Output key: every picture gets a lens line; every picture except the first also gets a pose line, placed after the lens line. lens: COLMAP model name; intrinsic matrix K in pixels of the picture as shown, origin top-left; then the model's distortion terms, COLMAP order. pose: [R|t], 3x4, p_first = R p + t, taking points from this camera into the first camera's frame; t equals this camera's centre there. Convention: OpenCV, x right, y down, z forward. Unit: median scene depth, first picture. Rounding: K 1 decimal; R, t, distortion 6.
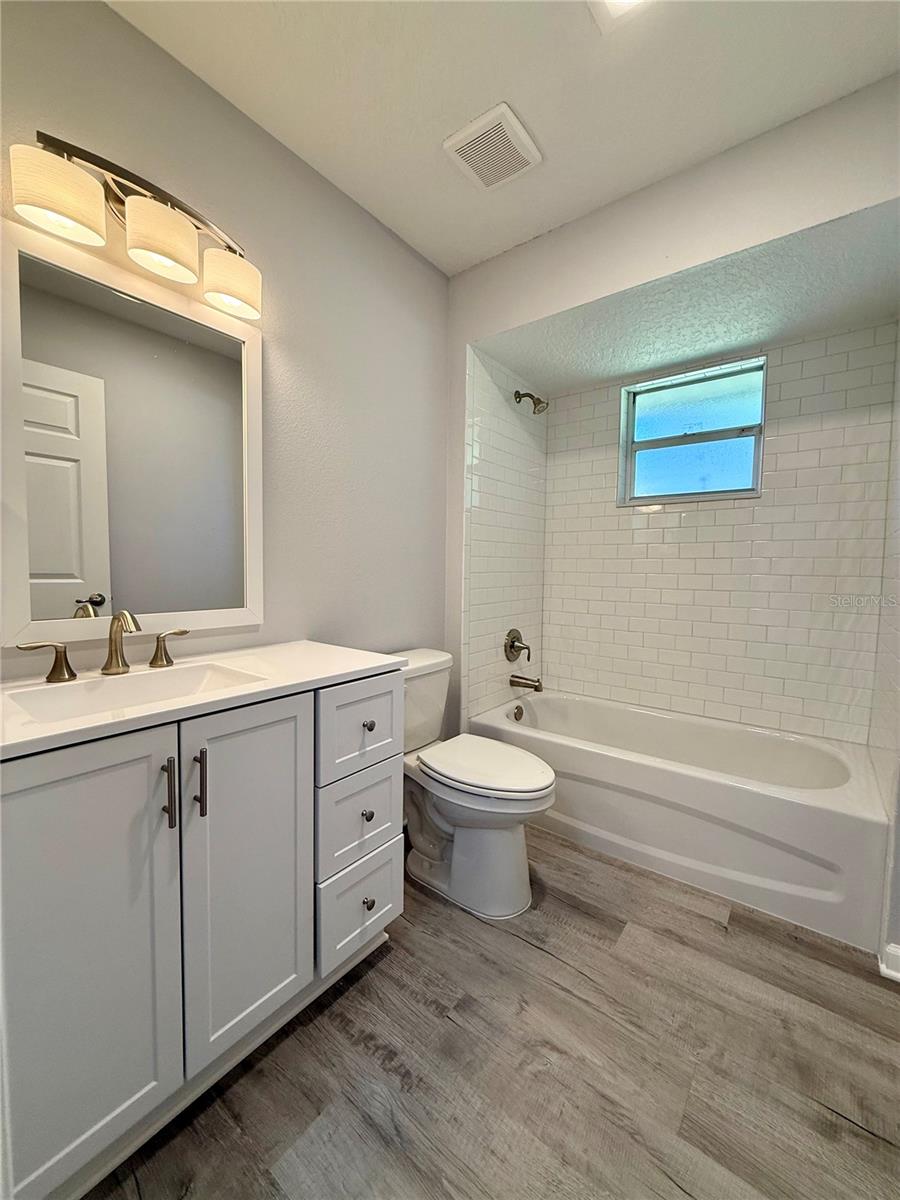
lens RADIAL K [[477.9, 0, 450.0], [0, 477.9, 600.0], [0, 0, 1]] dist [-0.000924, 0.000558]
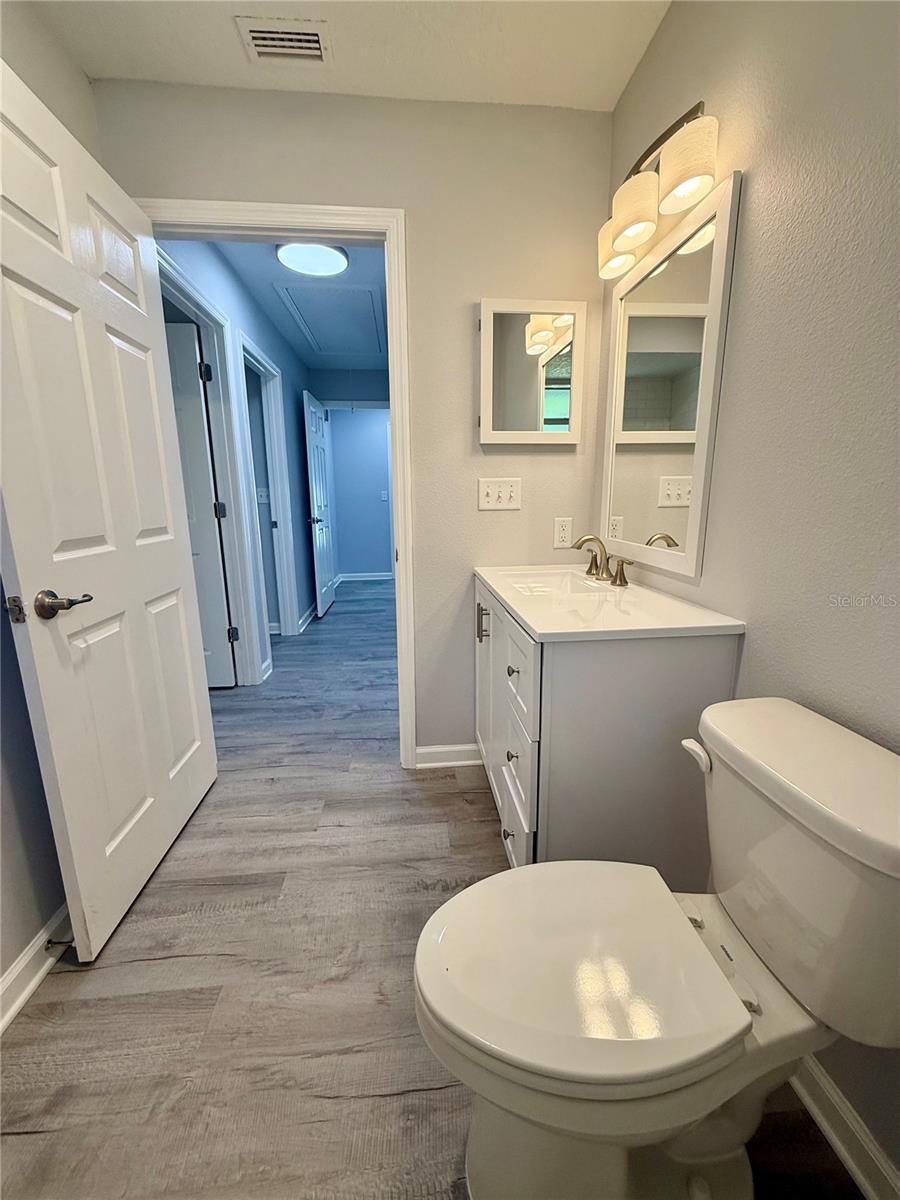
lens RADIAL K [[477.9, 0, 450.0], [0, 477.9, 600.0], [0, 0, 1]] dist [-0.000924, 0.000558]
pose [[-0.731776, 0.140026, -0.667006, 0.646771], [-0.043155, 0.967183, 0.250388, -0.136769], [0.680178, 0.212012, -0.701718, 1.814546]]
